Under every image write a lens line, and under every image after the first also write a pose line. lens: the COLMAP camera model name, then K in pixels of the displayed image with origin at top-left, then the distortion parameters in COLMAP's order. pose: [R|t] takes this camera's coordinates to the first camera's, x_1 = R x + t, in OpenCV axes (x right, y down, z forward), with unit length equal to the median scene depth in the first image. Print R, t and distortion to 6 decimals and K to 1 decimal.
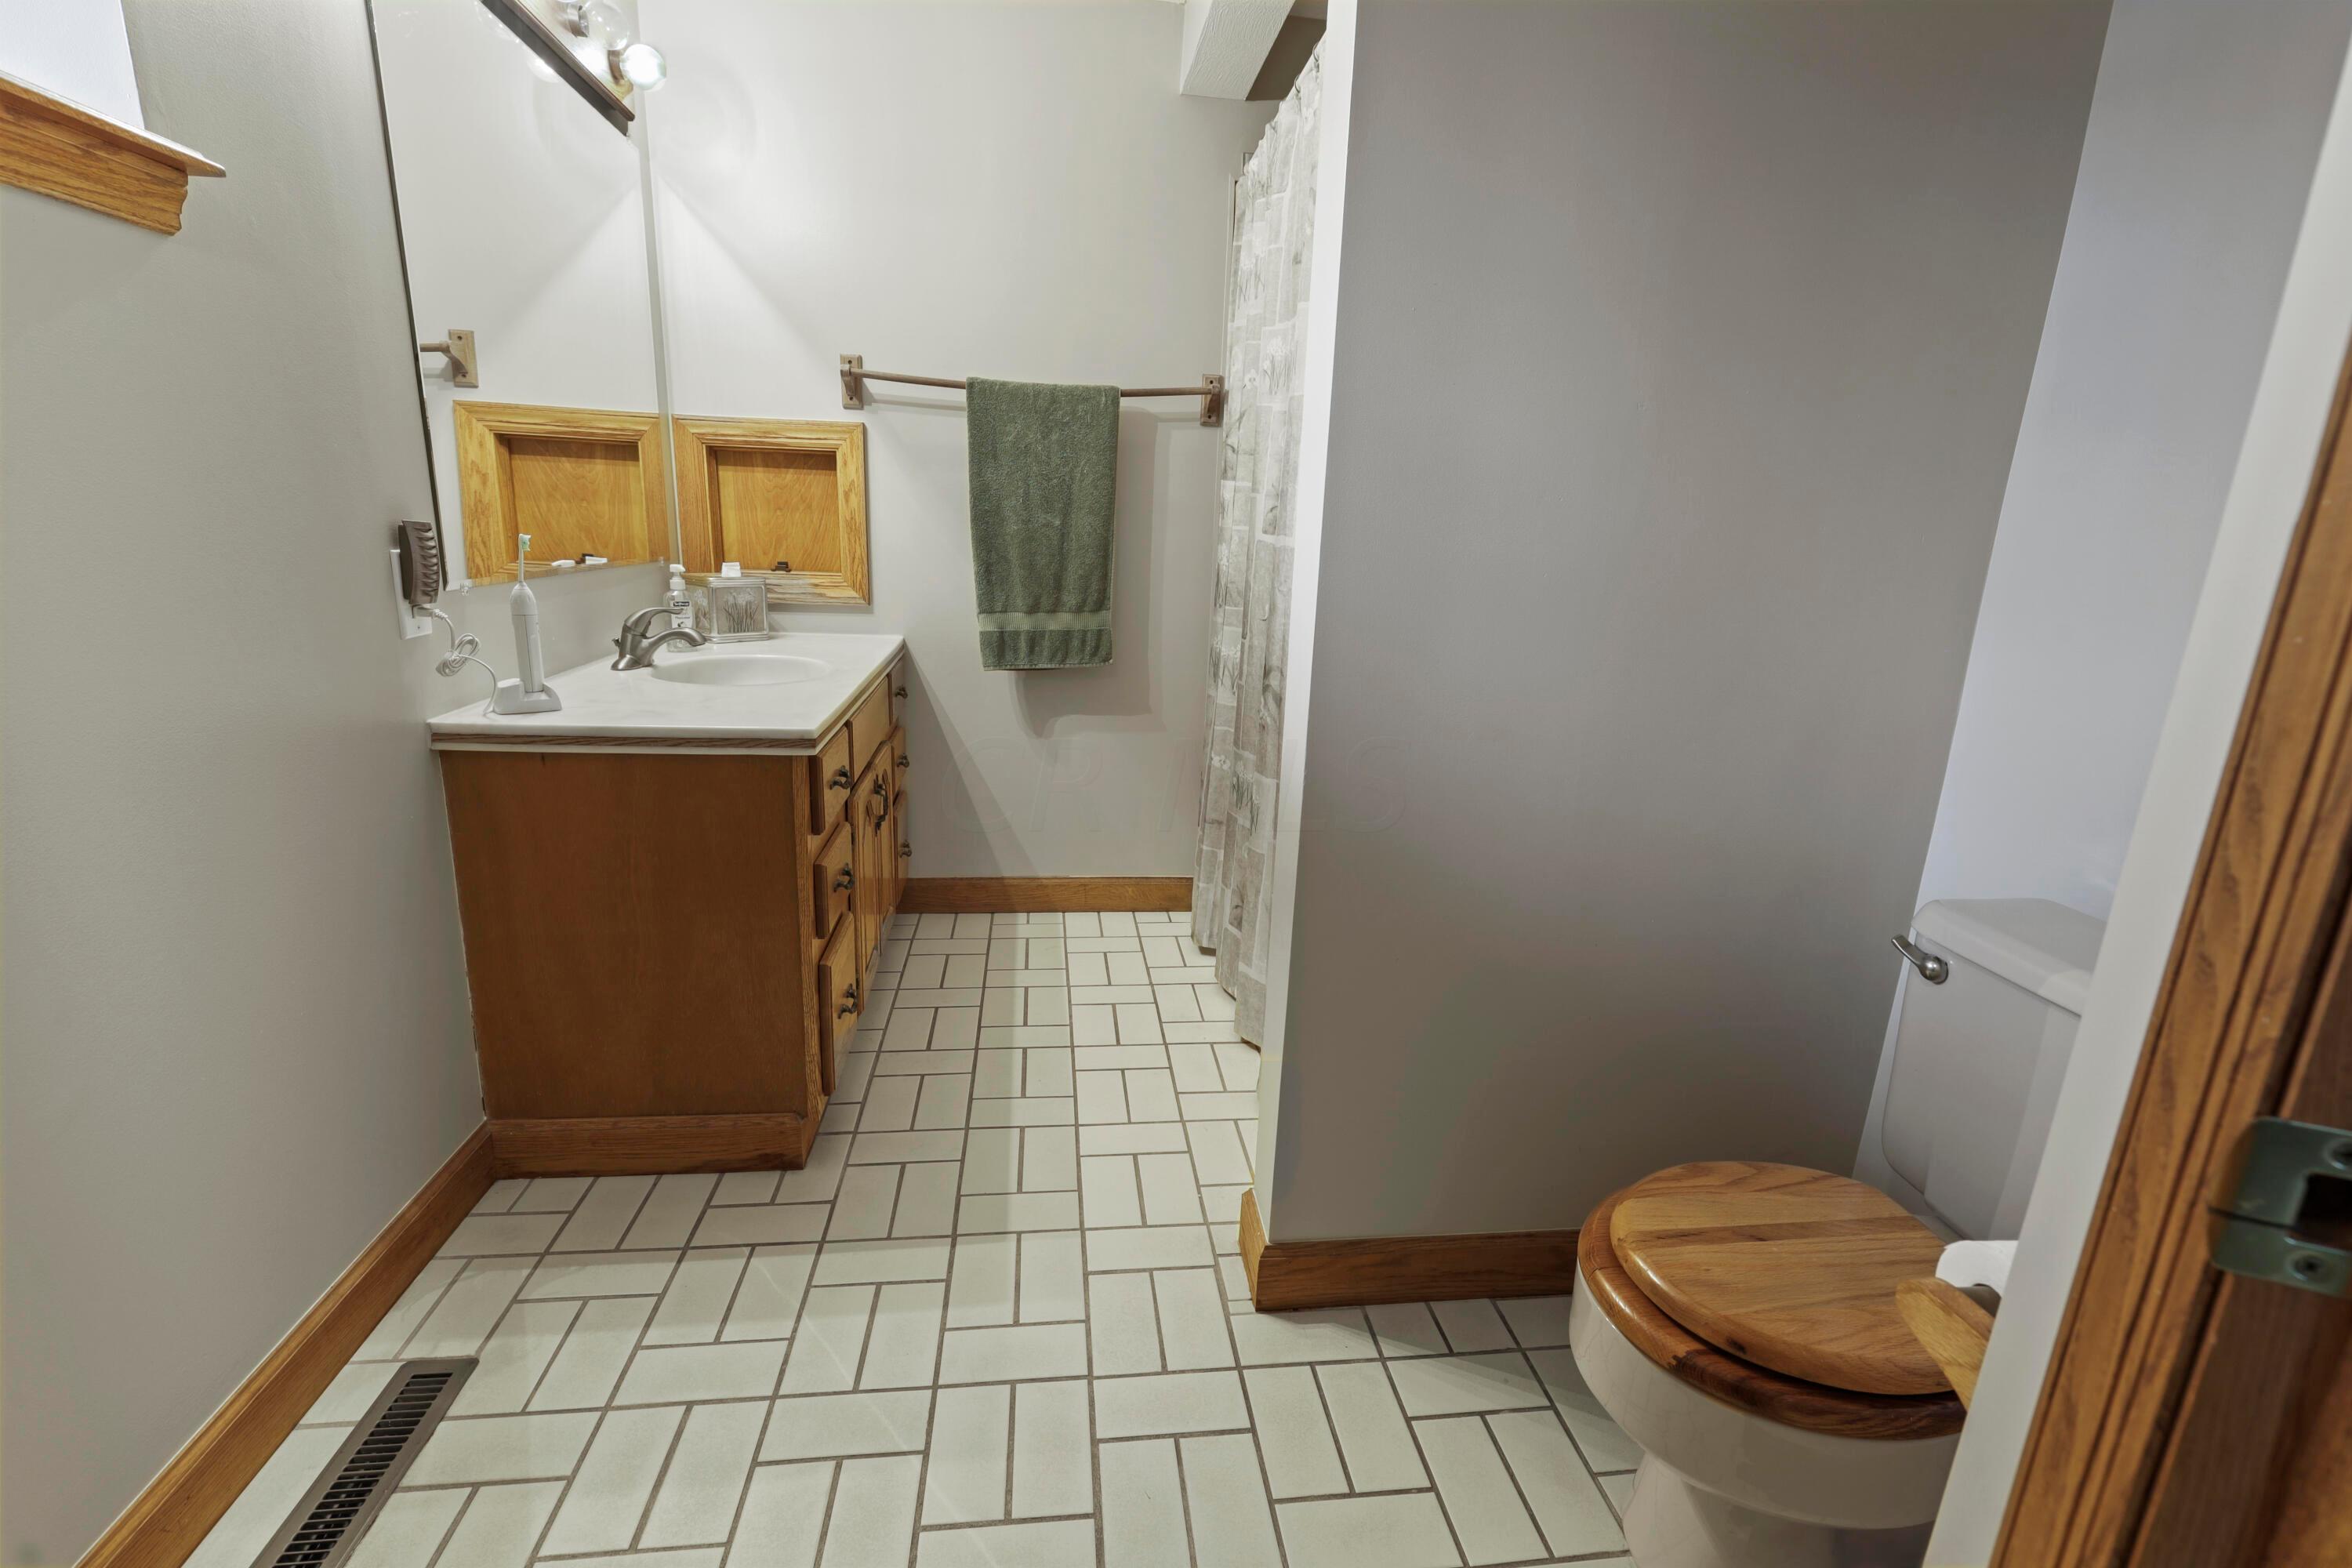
lens RADIAL K [[1054.2, 0, 1179.4], [0, 1054.2, 787.2], [0, 0, 1]] dist [0.000140, 0.000163]
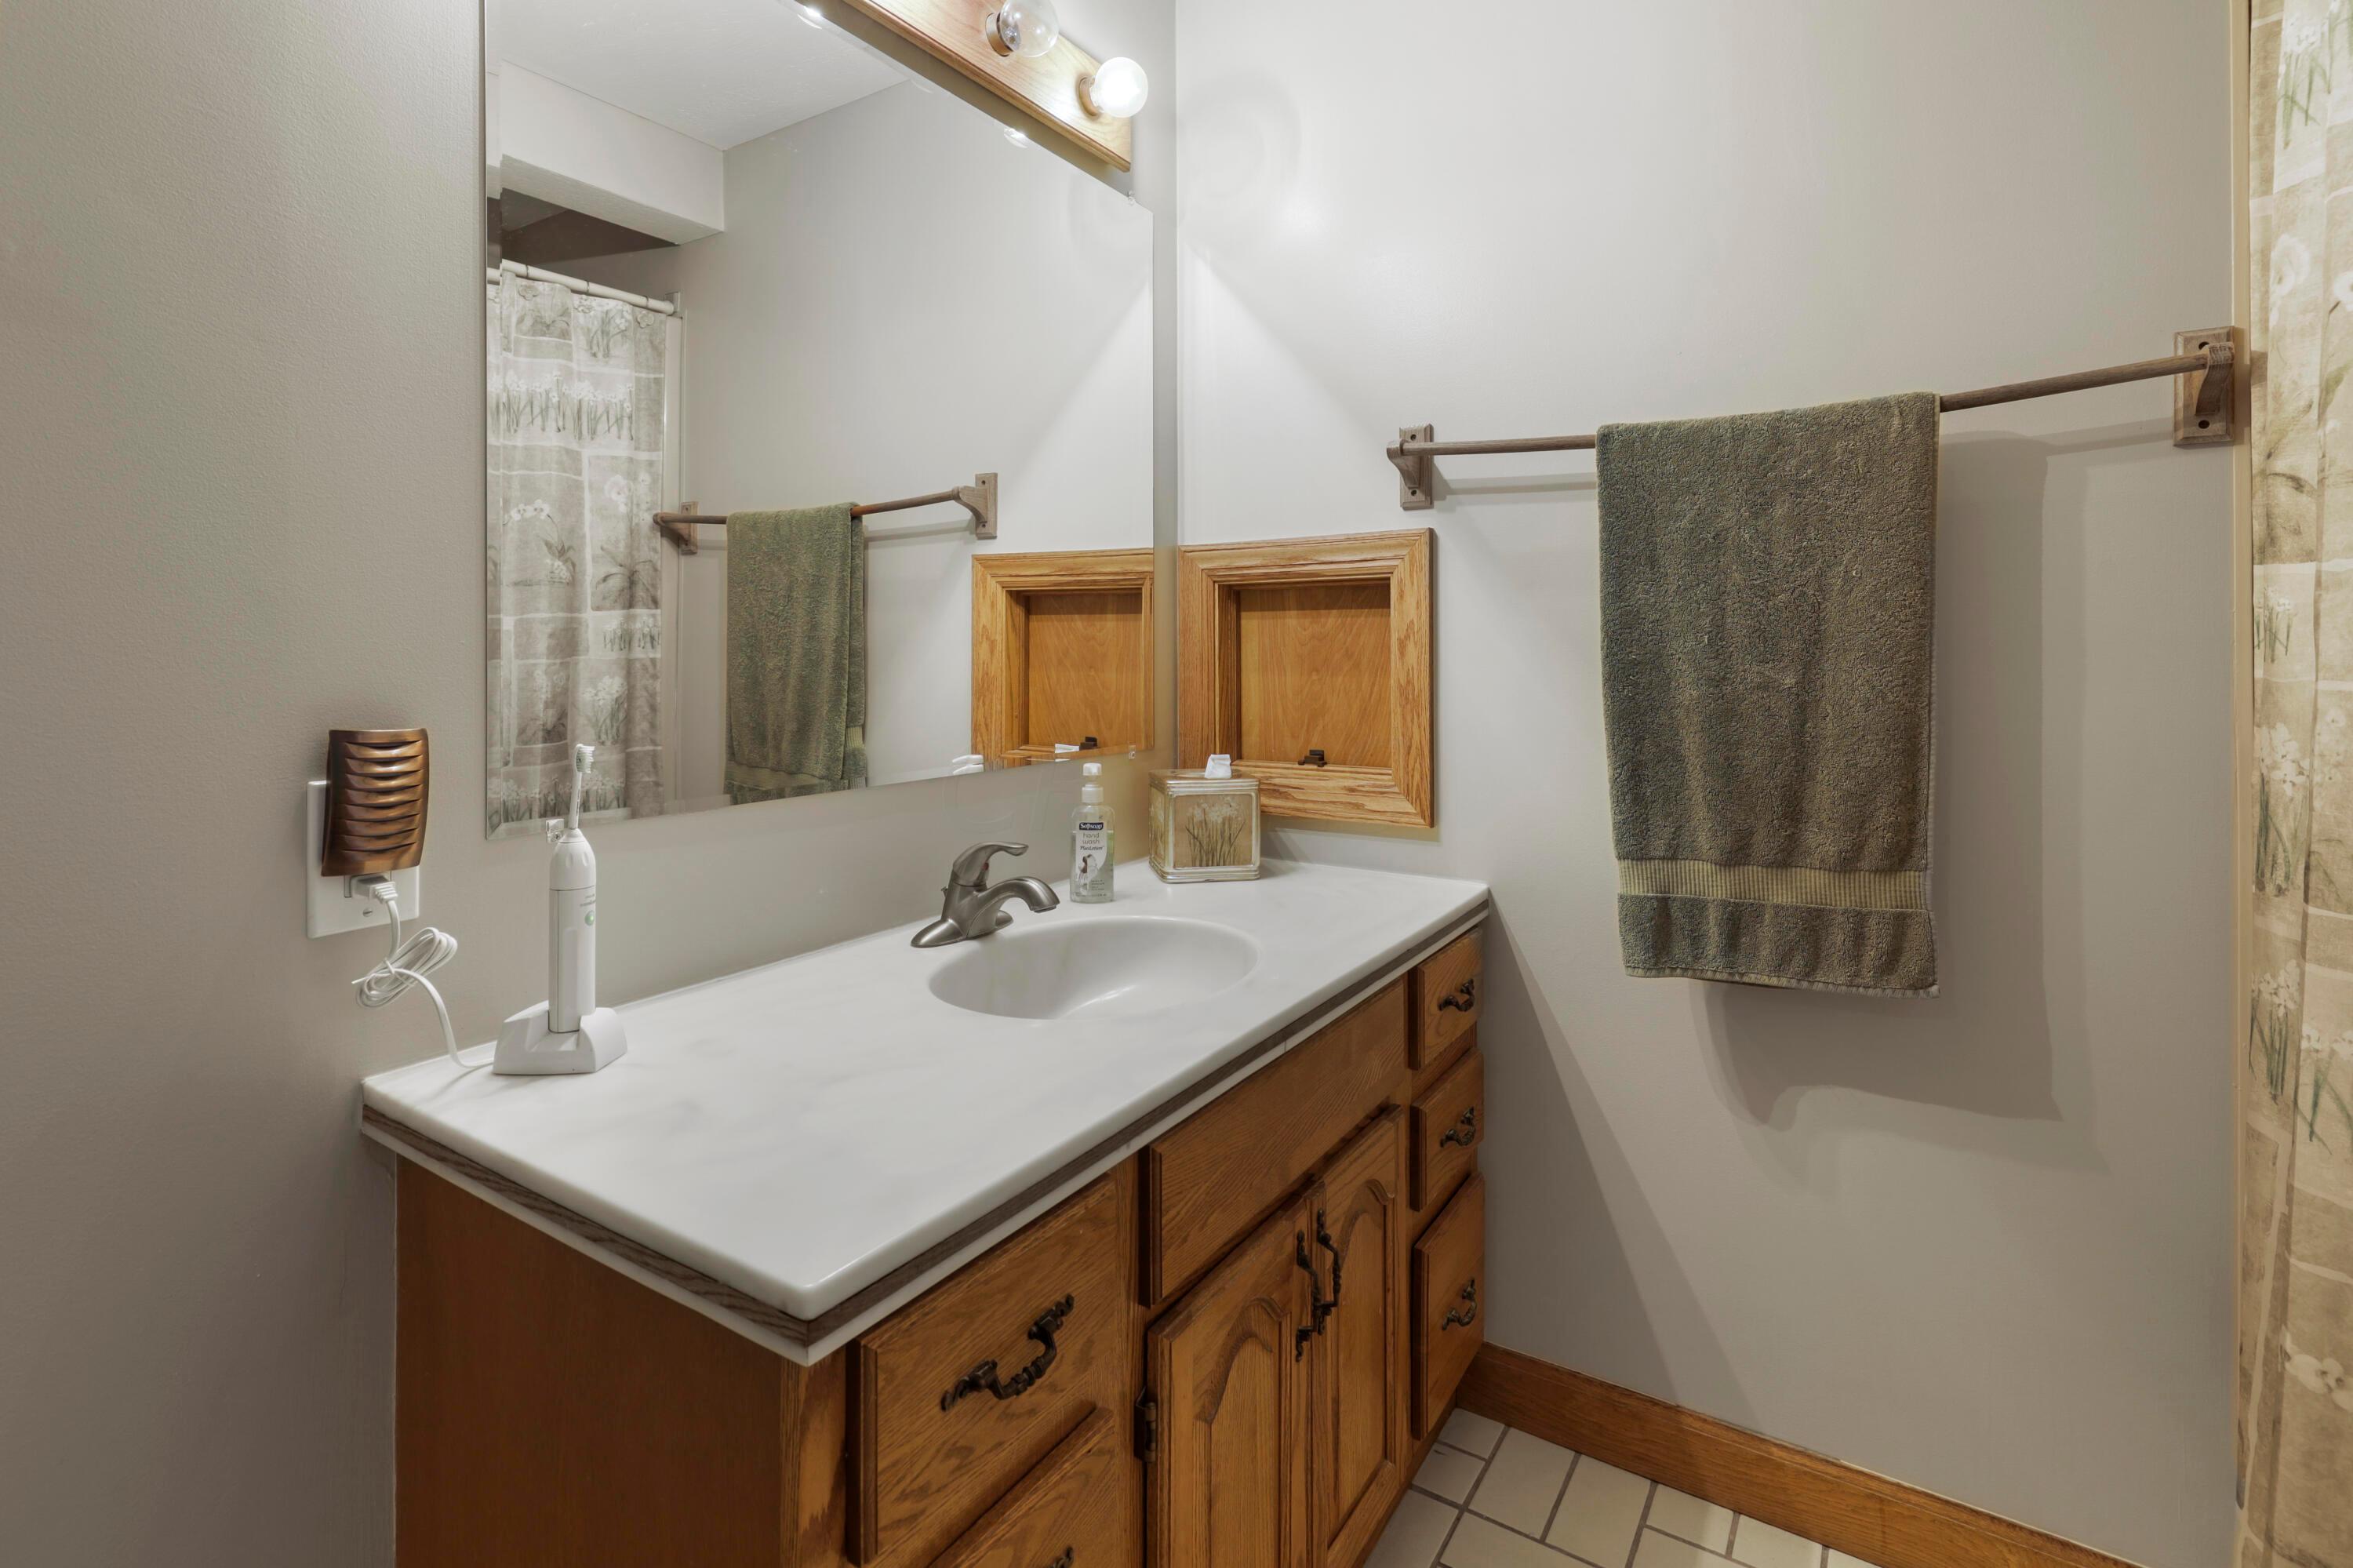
lens RADIAL K [[1121.7, 0, 1177.4], [0, 1121.7, 647.0], [0, 0, 1]] dist [-0.001180, 0.000276]
pose [[0.763222, -0.043847, -0.644647, 0.000886], [-0.128082, 0.967630, -0.217457, -0.119913], [0.633314, 0.248536, 0.732900, 0.448036]]
